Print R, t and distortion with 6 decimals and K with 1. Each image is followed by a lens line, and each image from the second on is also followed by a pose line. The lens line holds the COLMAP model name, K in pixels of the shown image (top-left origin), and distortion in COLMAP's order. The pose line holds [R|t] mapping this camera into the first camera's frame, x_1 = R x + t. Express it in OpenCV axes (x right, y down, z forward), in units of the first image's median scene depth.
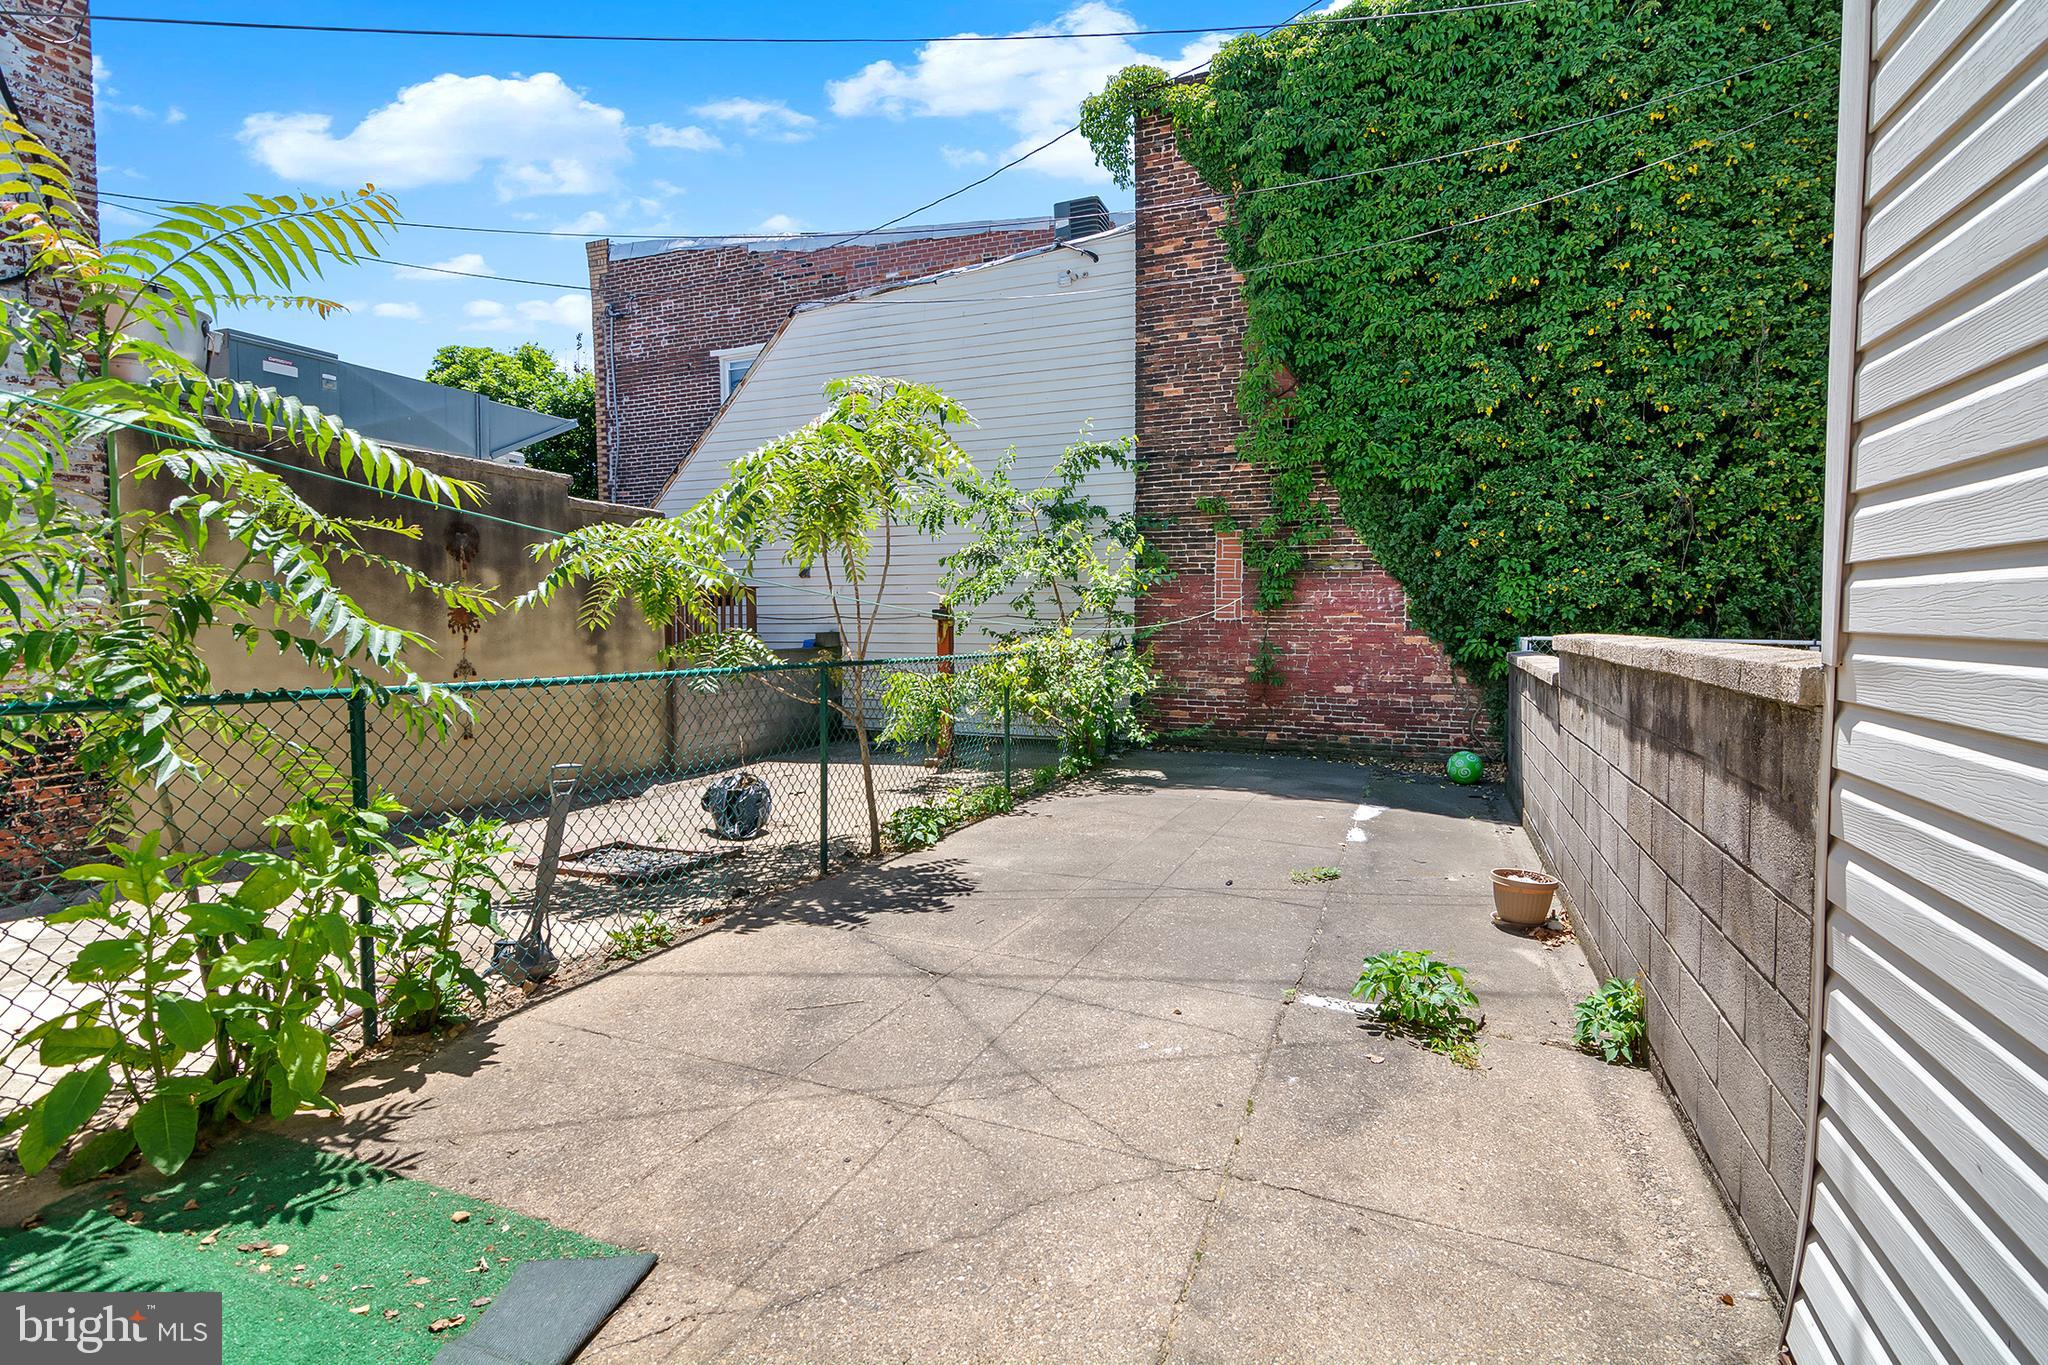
lens RADIAL K [[951.1, 0, 1023.1], [0, 951.1, 732.7], [0, 0, 1]] dist [-0.000358, -0.004854]
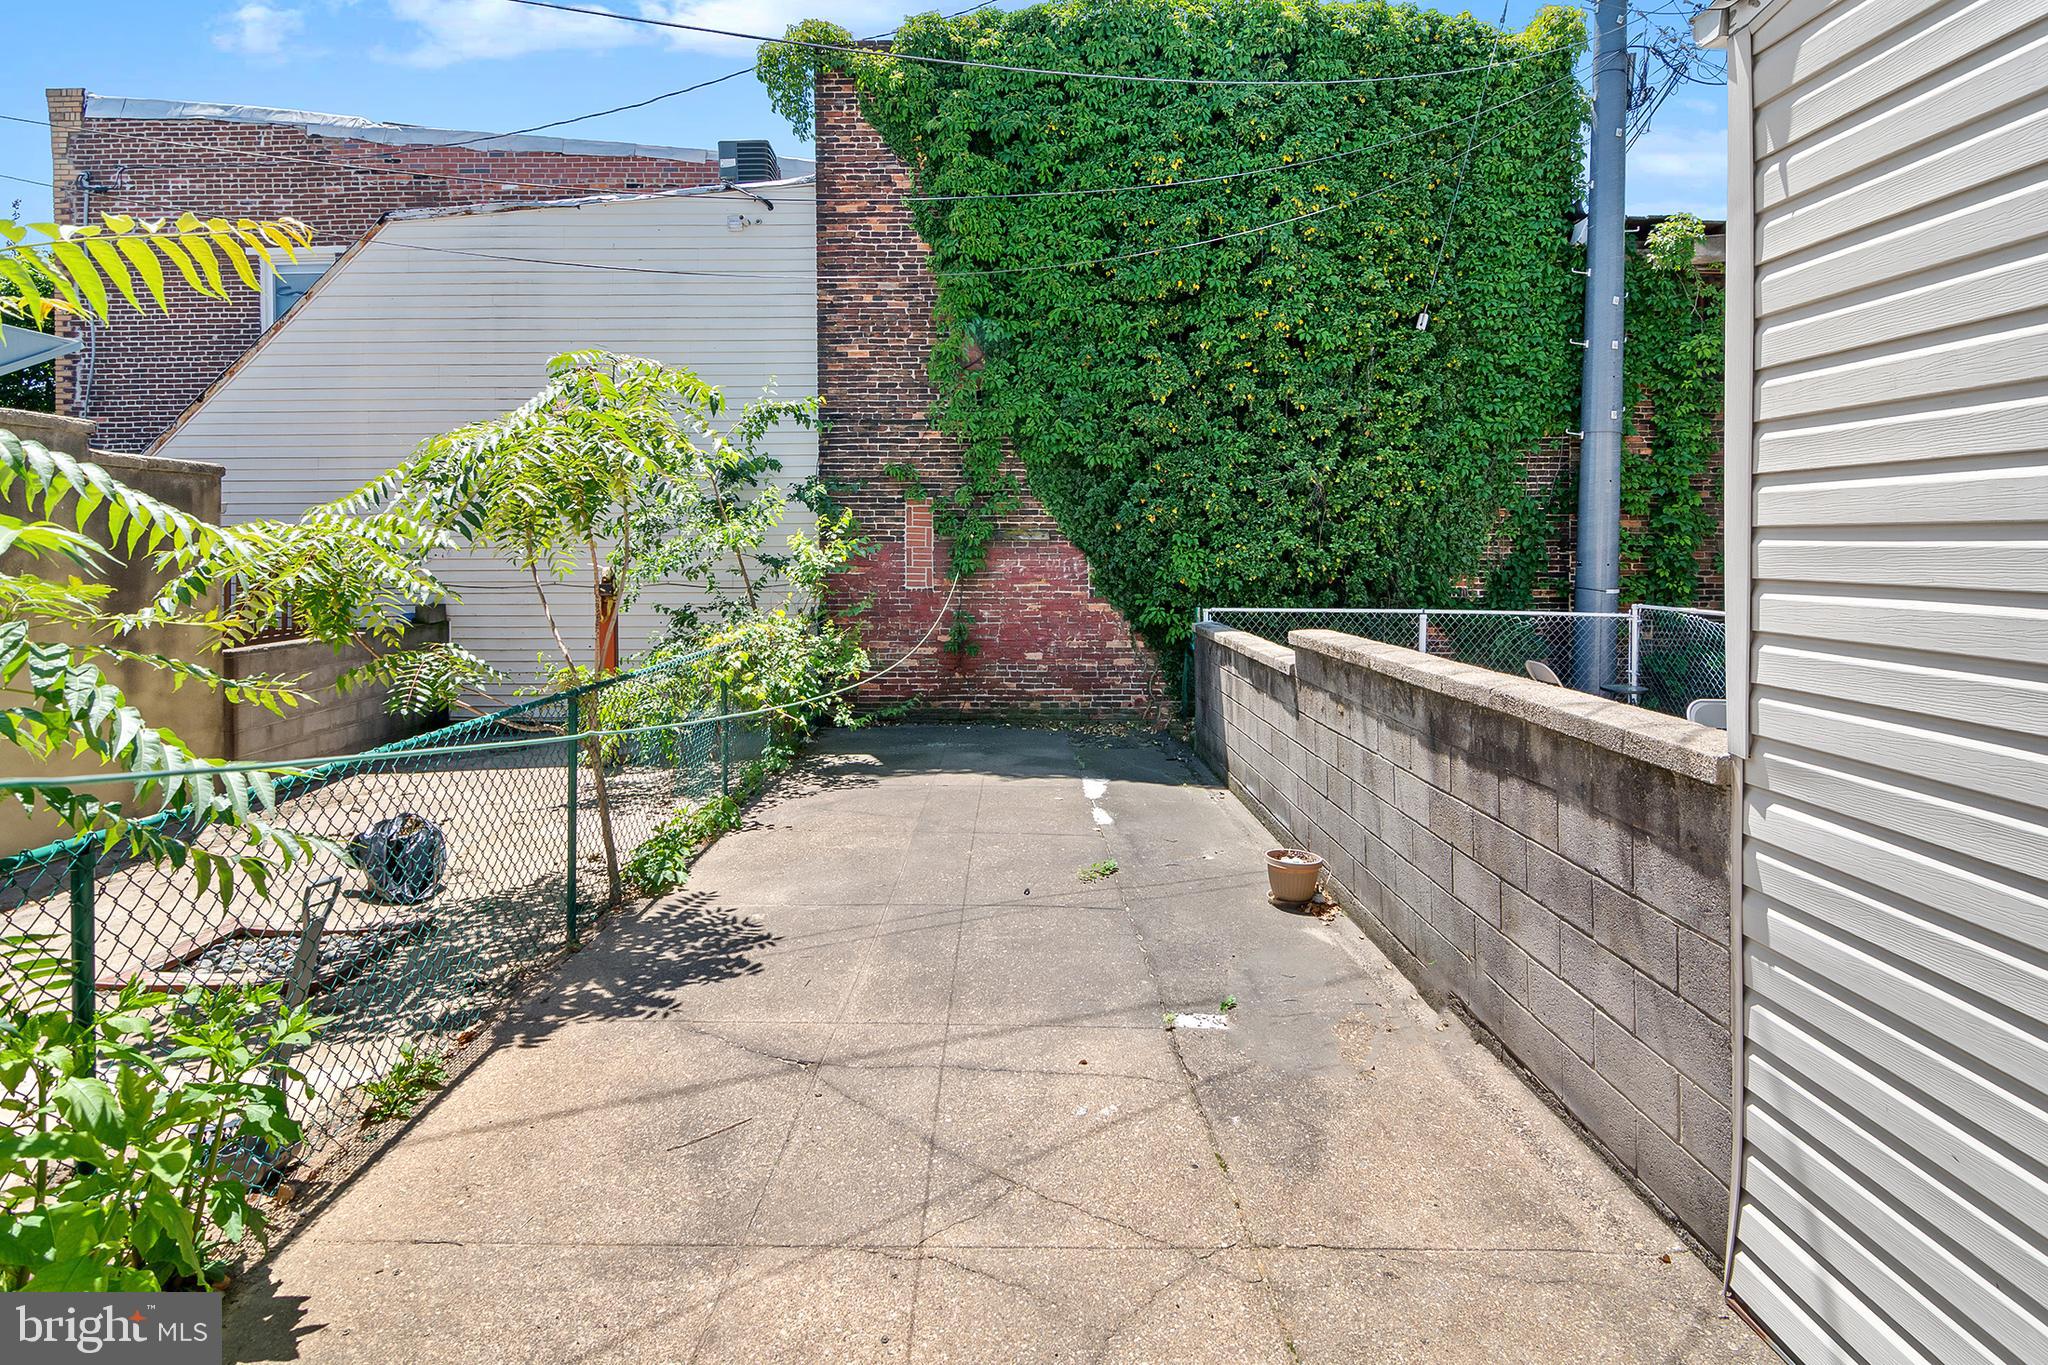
lens RADIAL K [[1010.5, 0, 1028.3], [0, 1010.5, 629.5], [0, 0, 1]] dist [-0.001854, -0.007808]
pose [[0.925089, -0.028125, 0.378708, -0.095790], [0.047230, 0.998032, -0.041253, -0.038957], [-0.376802, 0.056049, 0.924596, 0.012829]]
